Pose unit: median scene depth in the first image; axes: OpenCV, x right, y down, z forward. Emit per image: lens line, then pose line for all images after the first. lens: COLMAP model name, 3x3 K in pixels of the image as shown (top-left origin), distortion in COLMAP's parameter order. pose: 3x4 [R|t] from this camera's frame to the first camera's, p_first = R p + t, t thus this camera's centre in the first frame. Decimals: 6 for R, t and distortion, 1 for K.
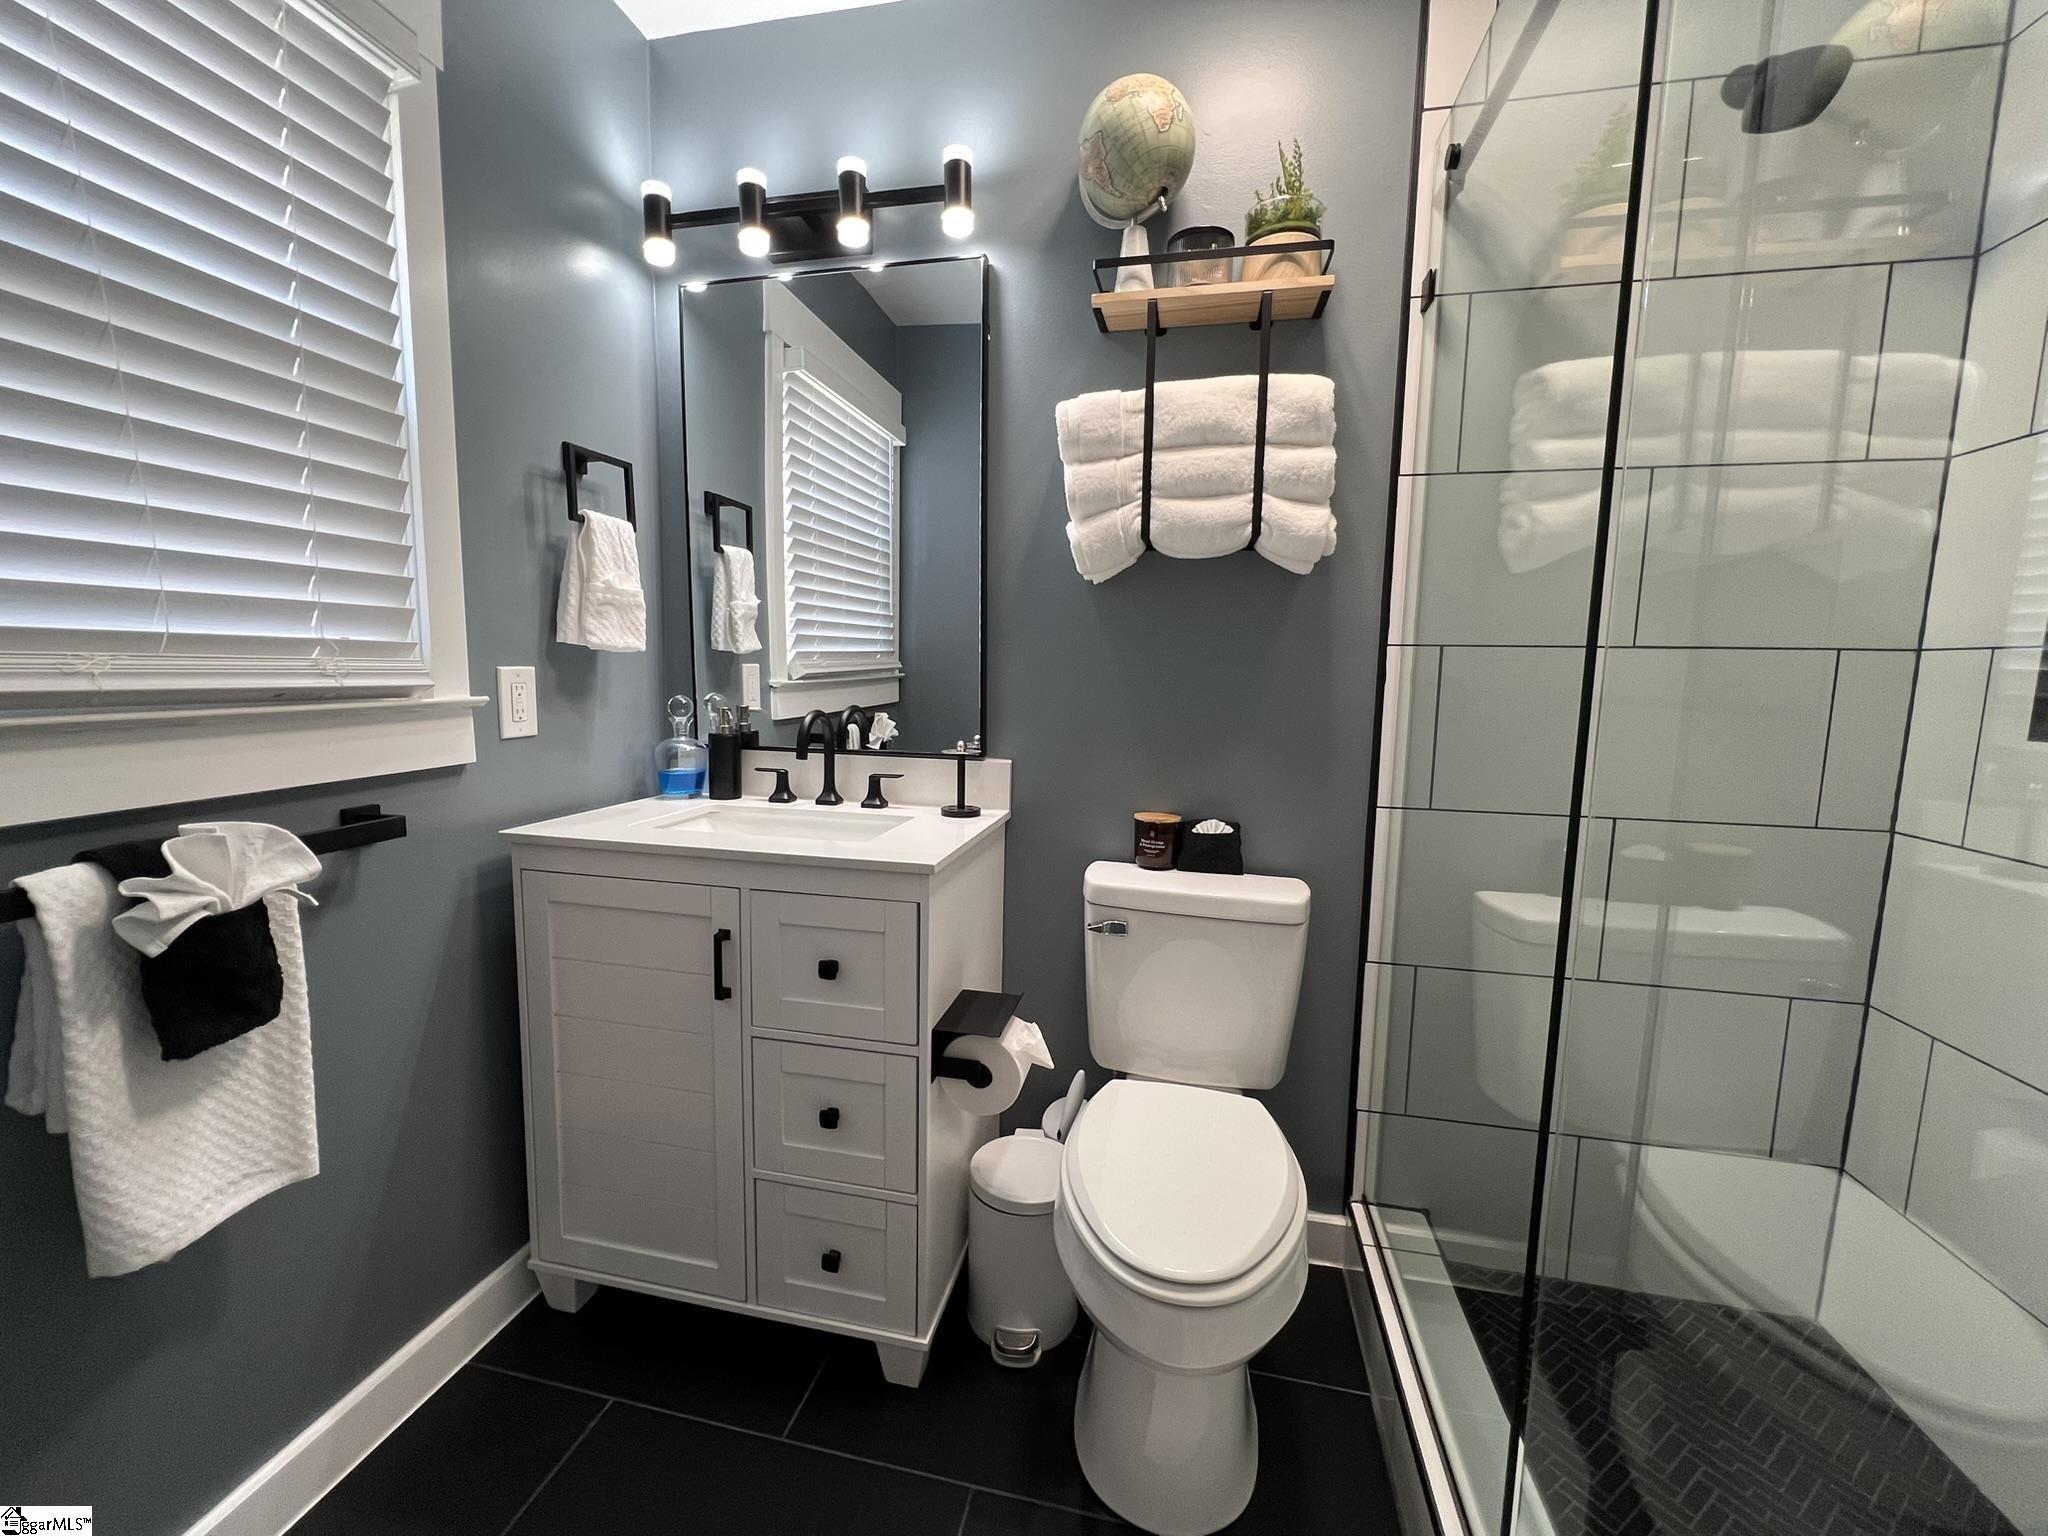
lens RADIAL K [[822.6, 0, 1012.1], [0, 822.6, 762.6], [0, 0, 1]] dist [-0.008239, 0.001935]
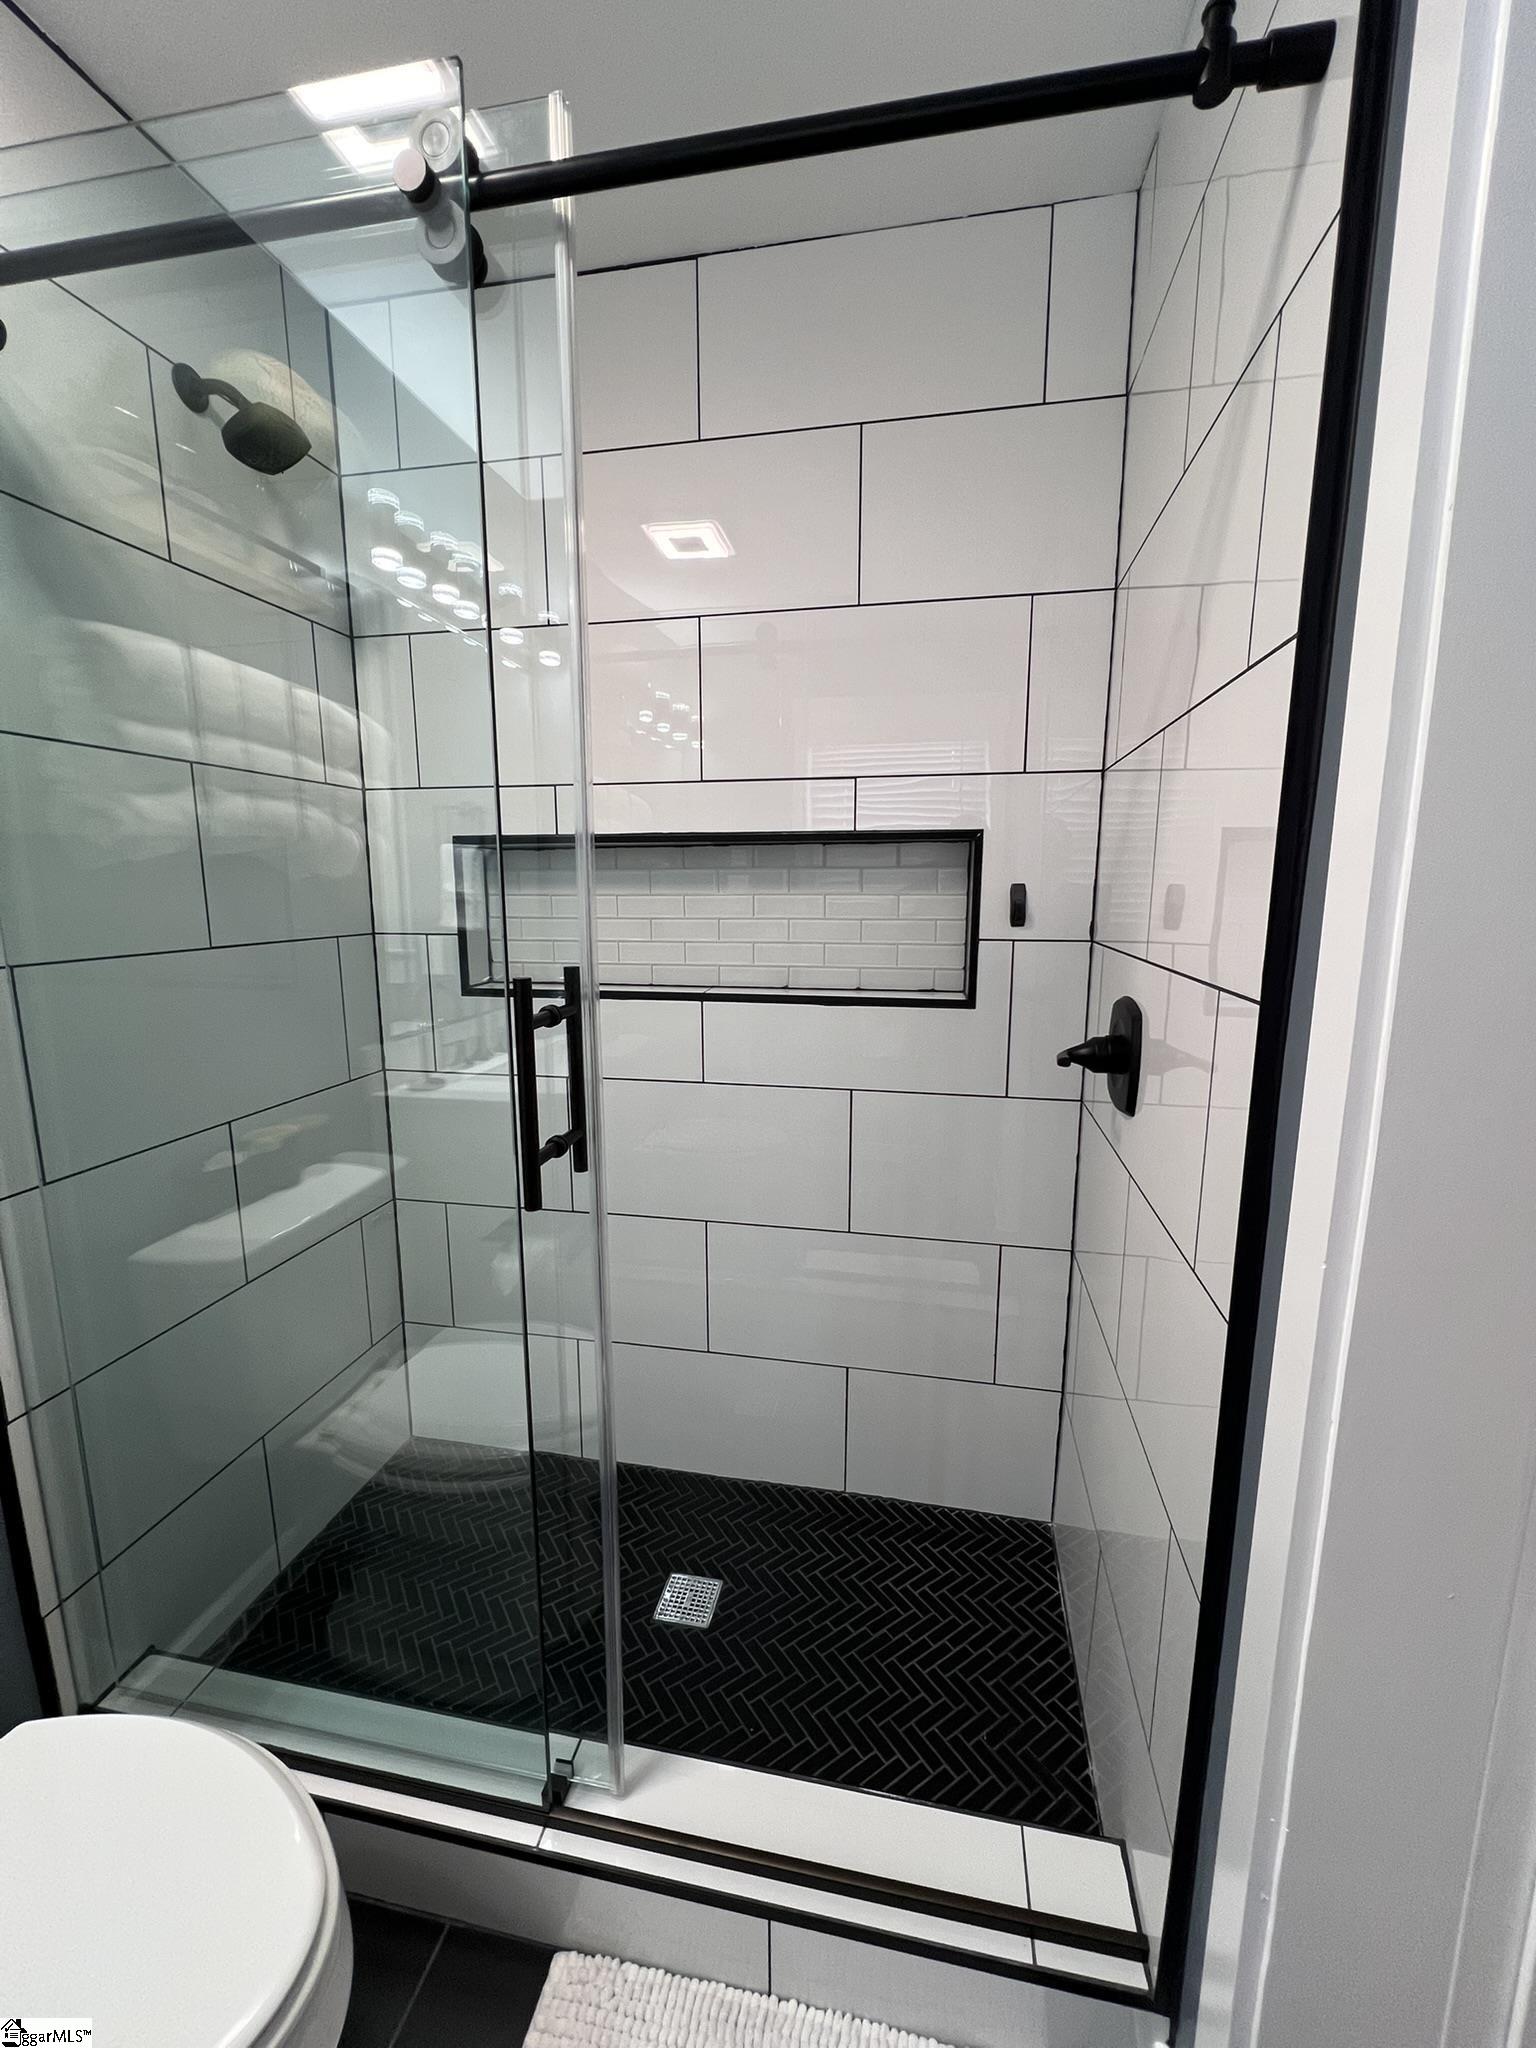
lens RADIAL K [[822.6, 0, 768.1], [0, 822.6, 1022.5], [0, 0, 1]] dist [-0.008239, 0.001935]
pose [[-0.027323, -0.183274, 0.982682, -0.221811], [0.117571, 0.975637, 0.185229, -0.155051], [-0.992688, 0.120596, -0.005110, 0.356324]]
